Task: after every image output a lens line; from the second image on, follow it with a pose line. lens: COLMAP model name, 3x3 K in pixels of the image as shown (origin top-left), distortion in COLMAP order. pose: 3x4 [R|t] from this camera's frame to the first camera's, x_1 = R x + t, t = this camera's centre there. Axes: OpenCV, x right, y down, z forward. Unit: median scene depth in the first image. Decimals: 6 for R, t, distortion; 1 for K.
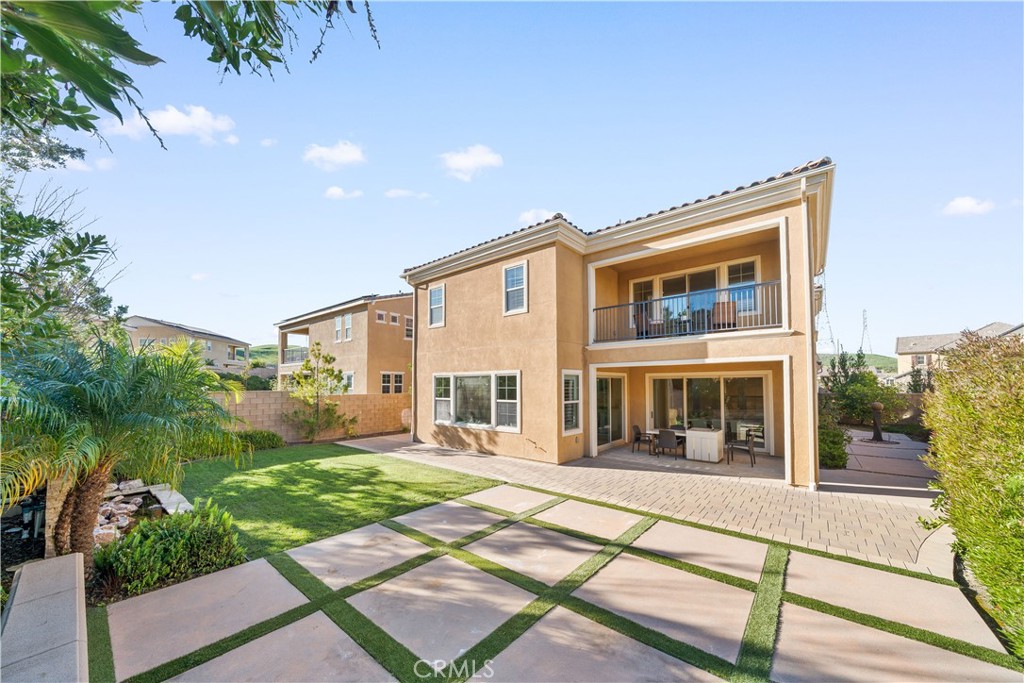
lens RADIAL K [[359.2, 0, 513.6], [0, 359.2, 374.6], [0, 0, 1]] dist [0.000485, 0.000005]
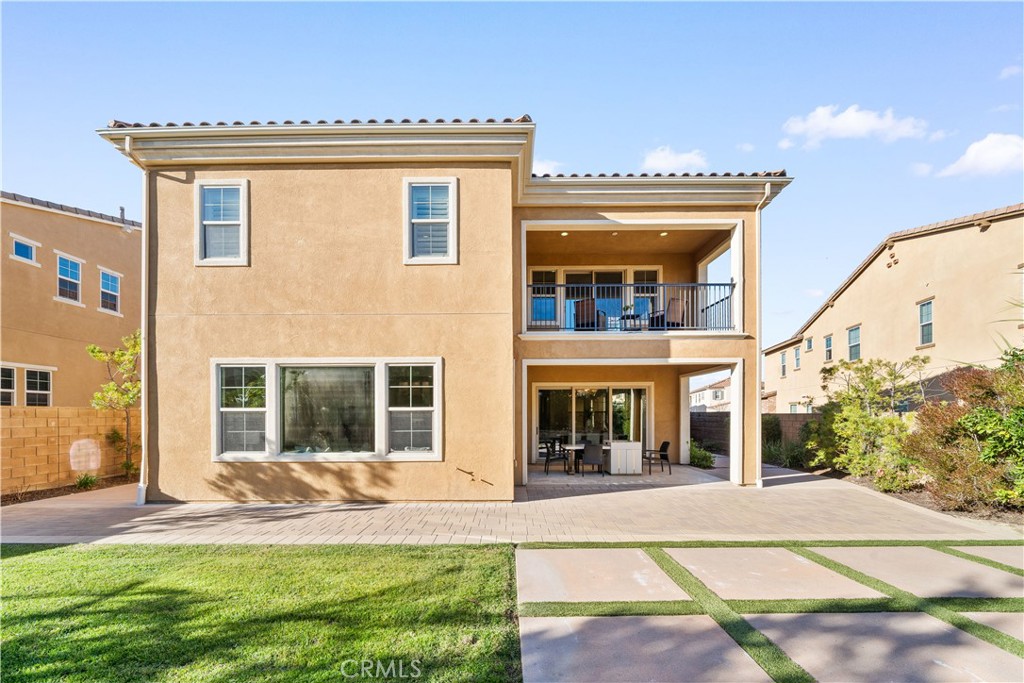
lens RADIAL K [[371.1, 0, 509.6], [0, 371.1, 415.7], [0, 0, 1]] dist [-0.004020, -0.000206]
pose [[0.770332, -0.001728, 0.637641, -0.279278], [-0.018384, 0.999520, 0.024919, 0.065109], [-0.637378, -0.030918, 0.769931, 0.418172]]
